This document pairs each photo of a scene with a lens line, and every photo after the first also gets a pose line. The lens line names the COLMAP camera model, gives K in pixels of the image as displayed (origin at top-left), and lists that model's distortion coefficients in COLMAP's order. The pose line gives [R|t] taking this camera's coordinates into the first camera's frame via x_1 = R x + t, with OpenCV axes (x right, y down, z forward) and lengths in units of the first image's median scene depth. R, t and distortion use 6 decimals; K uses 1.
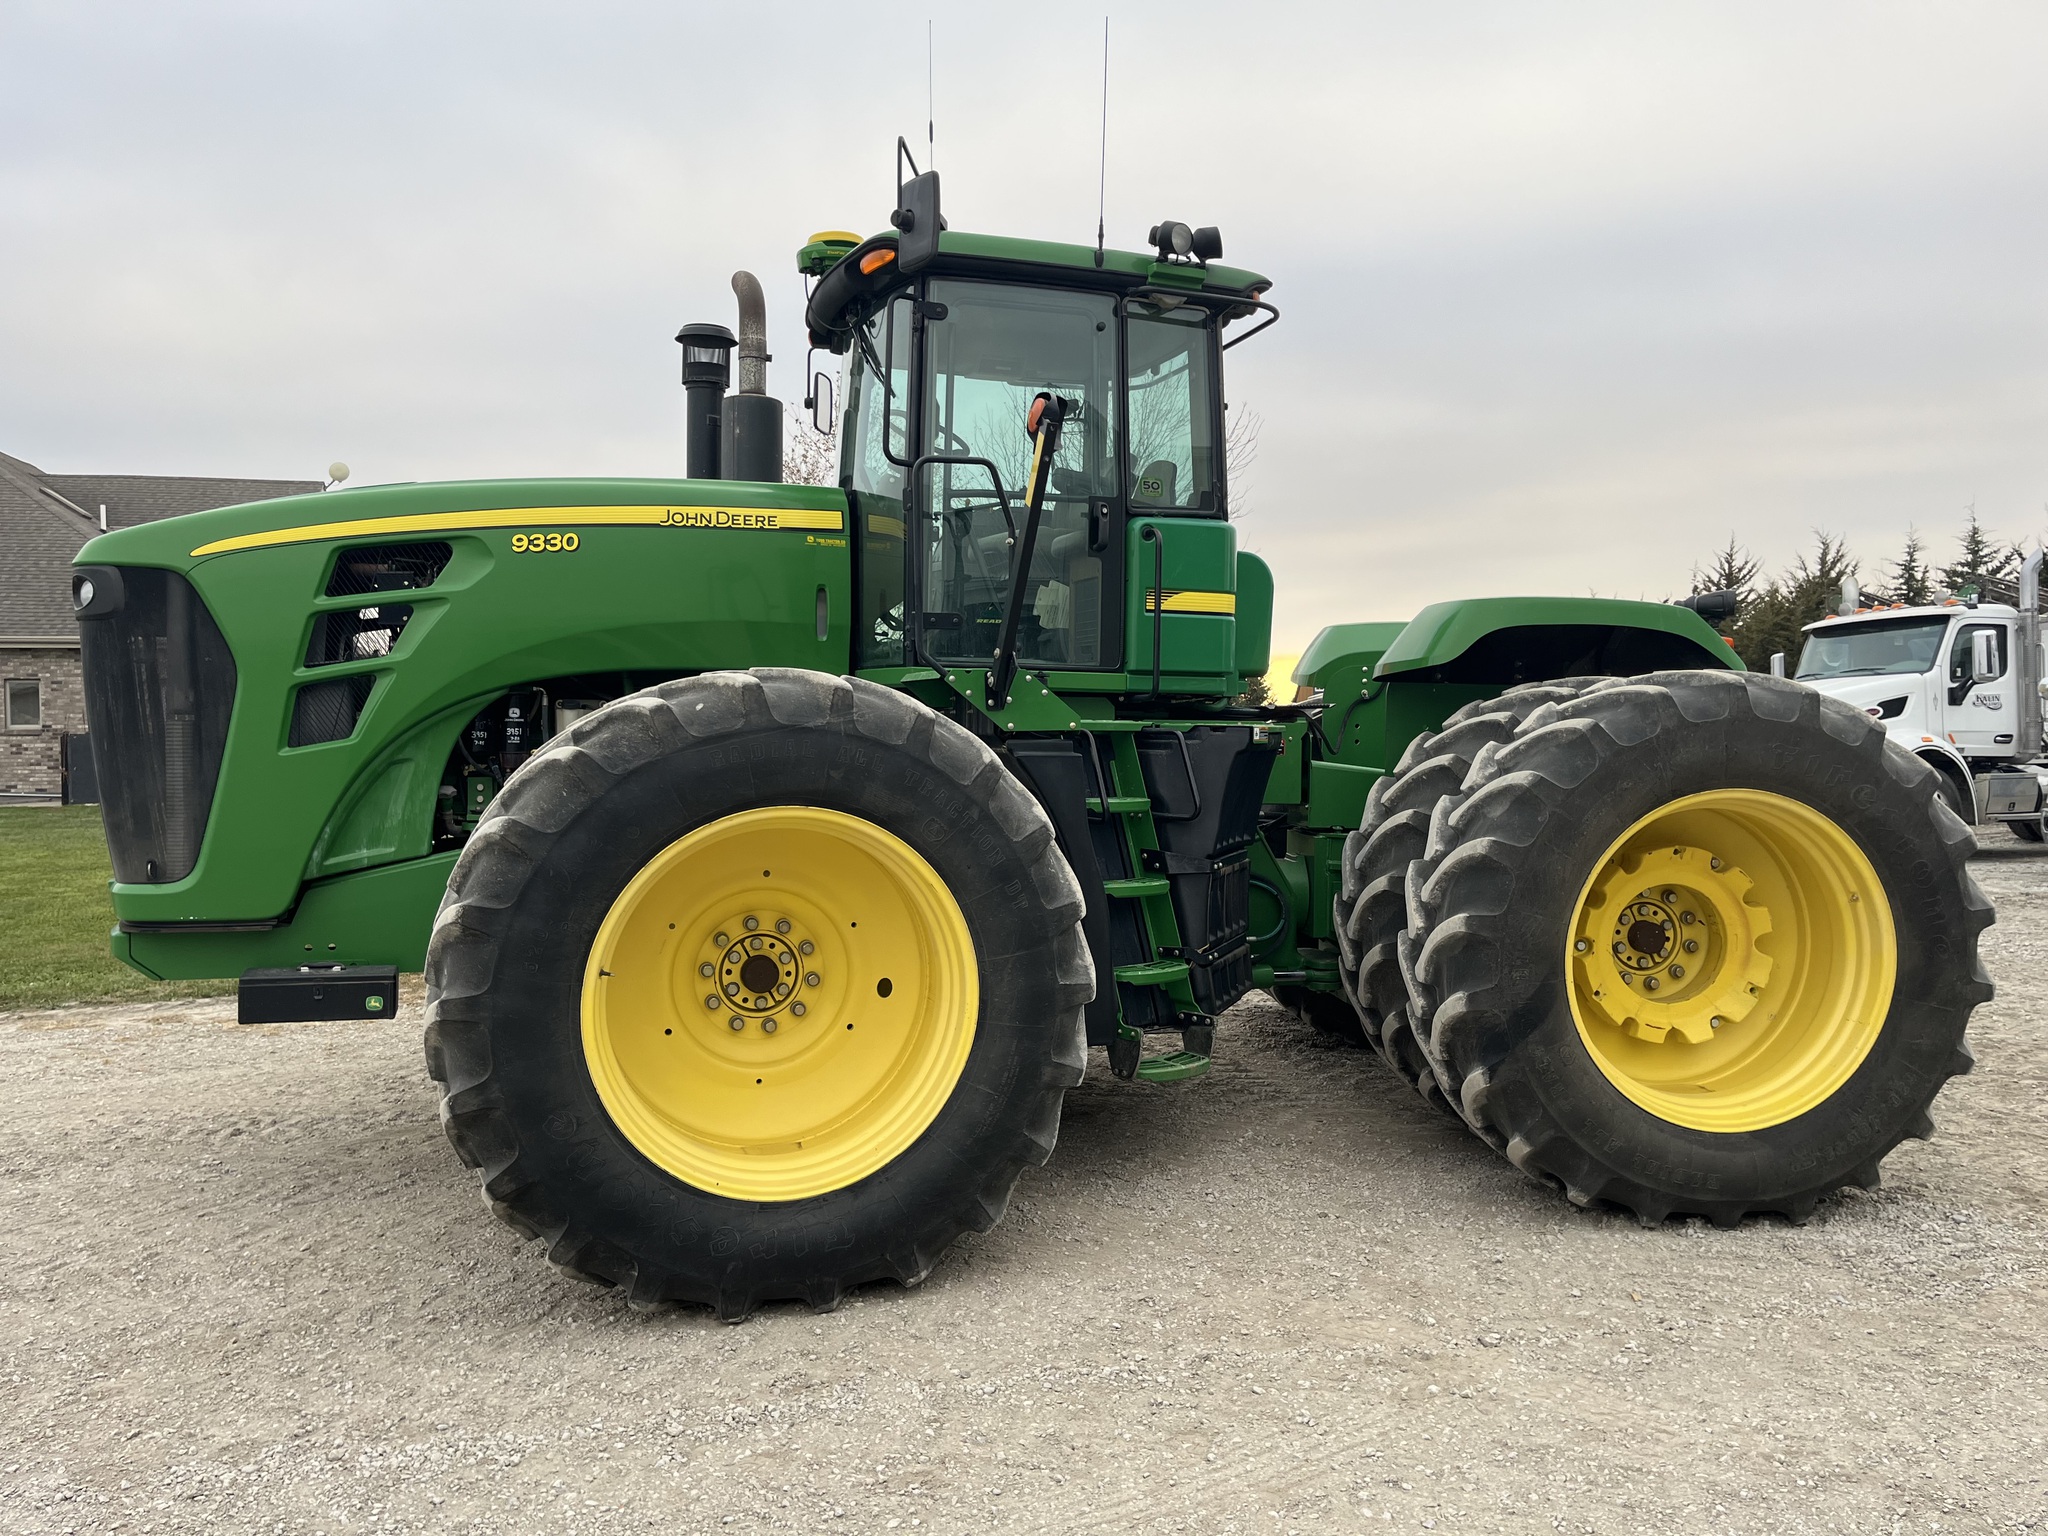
lens RADIAL K [[1550.4, 0, 1027.4], [0, 1550.4, 770.4], [0, 0, 1]] dist [0.063862, -0.073372]
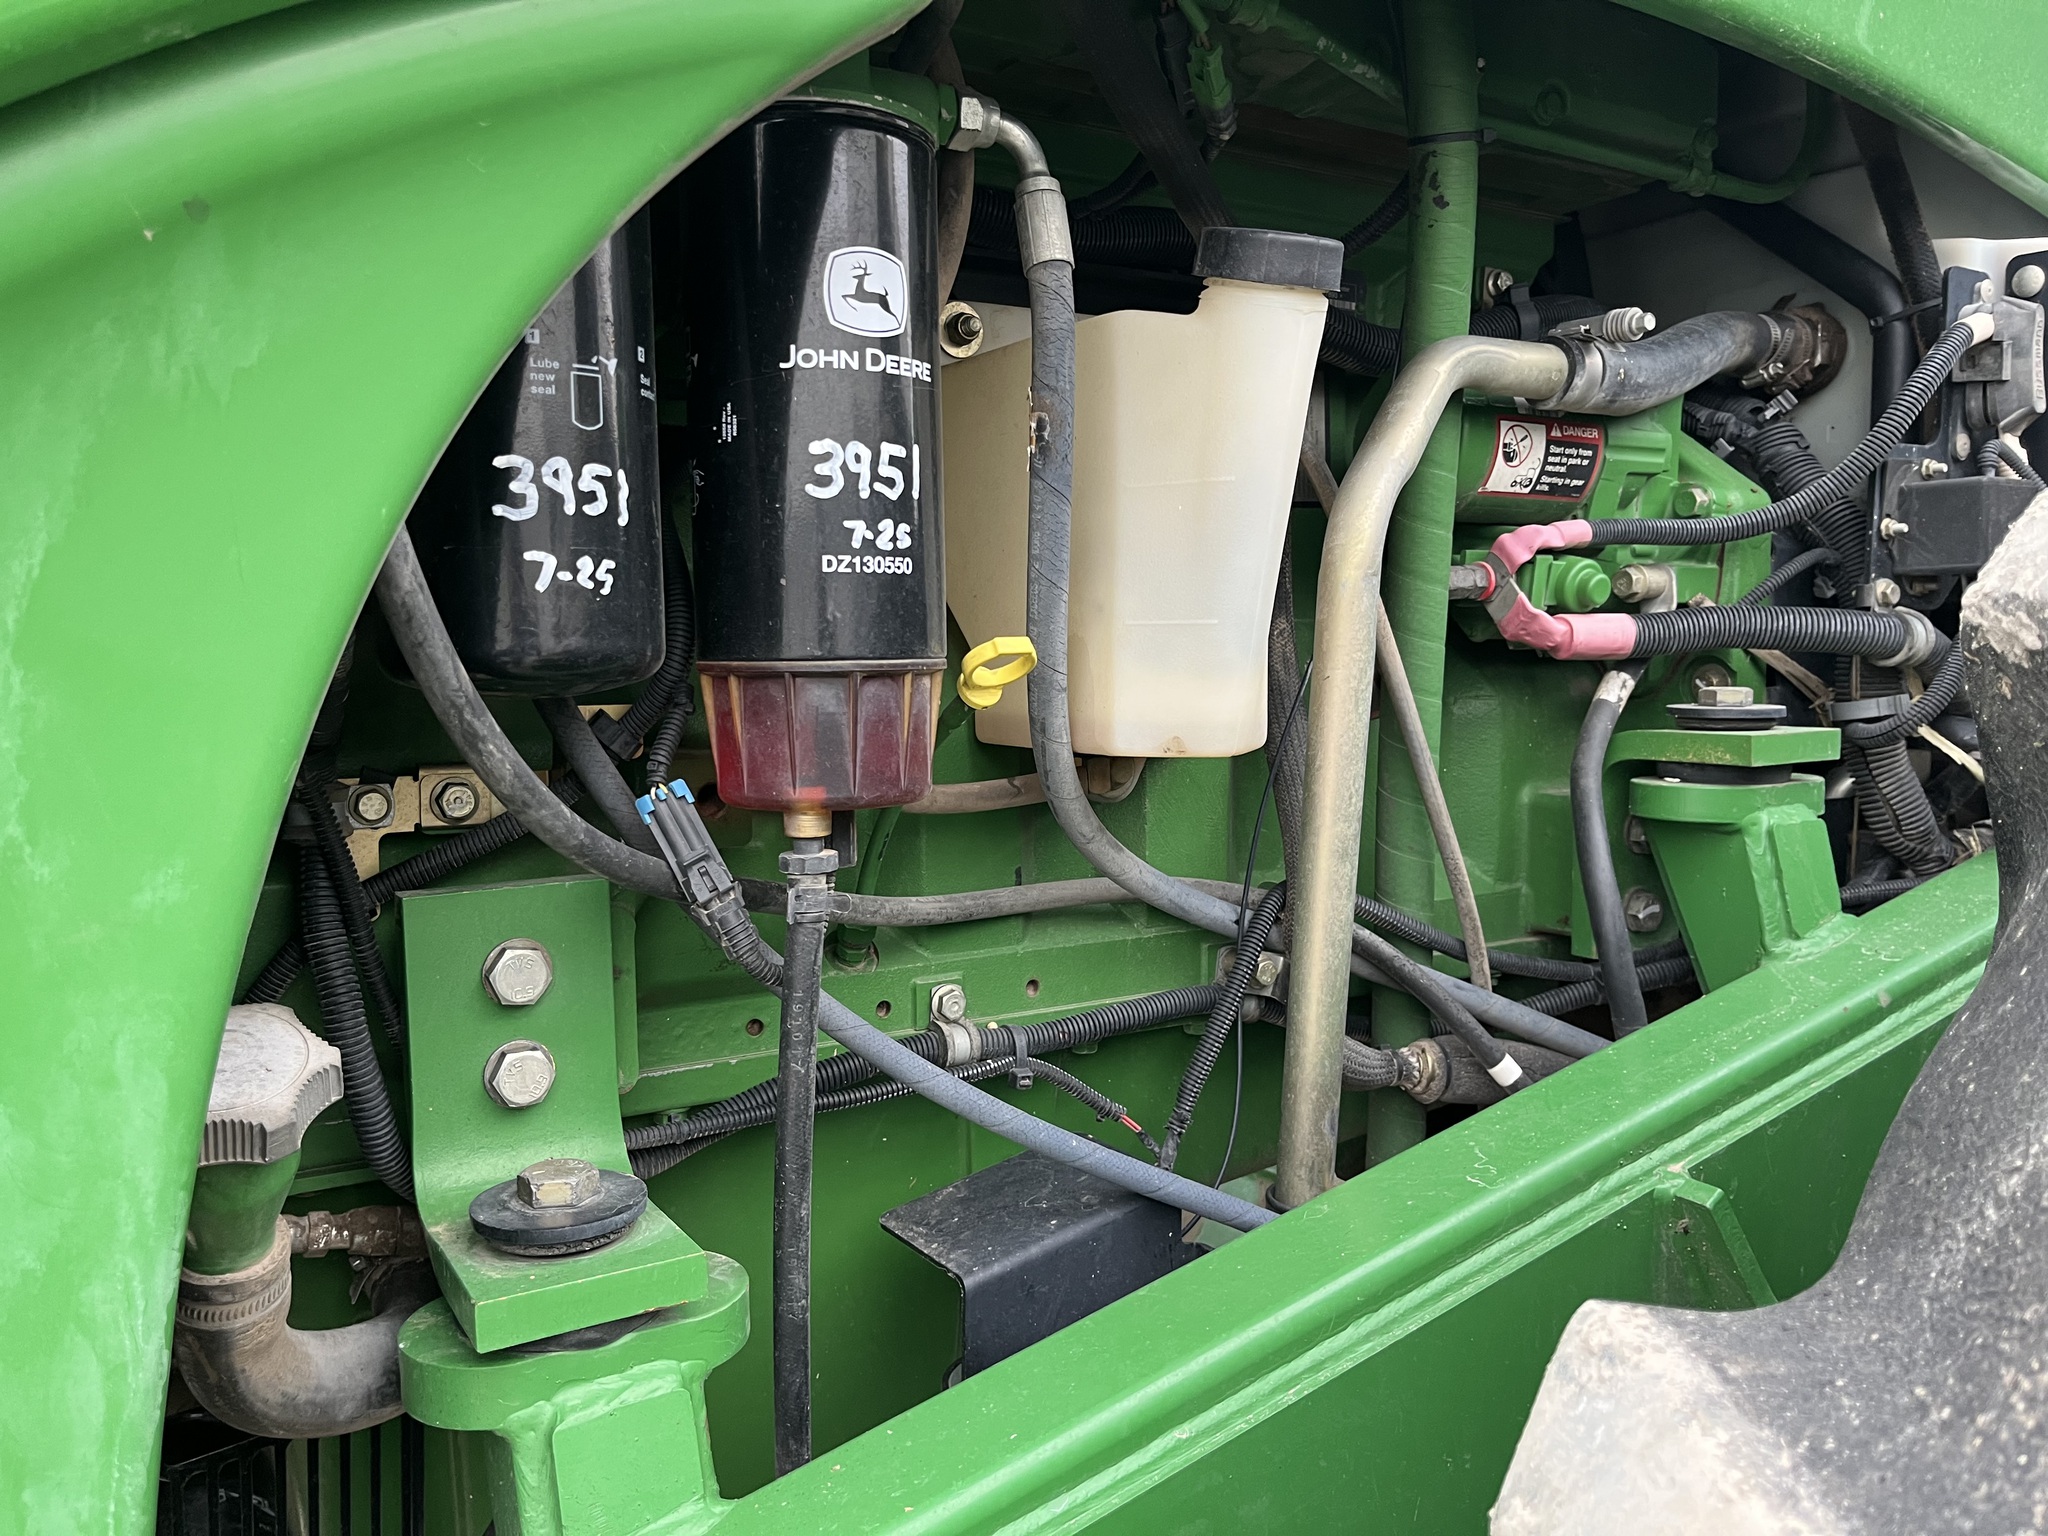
lens RADIAL K [[1550.4, 0, 974.4], [0, 1550.4, 808.3], [0, 0, 1]] dist [0.063862, -0.073372]
pose [[0.976553, -0.043663, 0.210804, -0.380760], [0.026383, 0.996108, 0.084099, -0.011685], [-0.213656, -0.076566, 0.973904, 0.983982]]
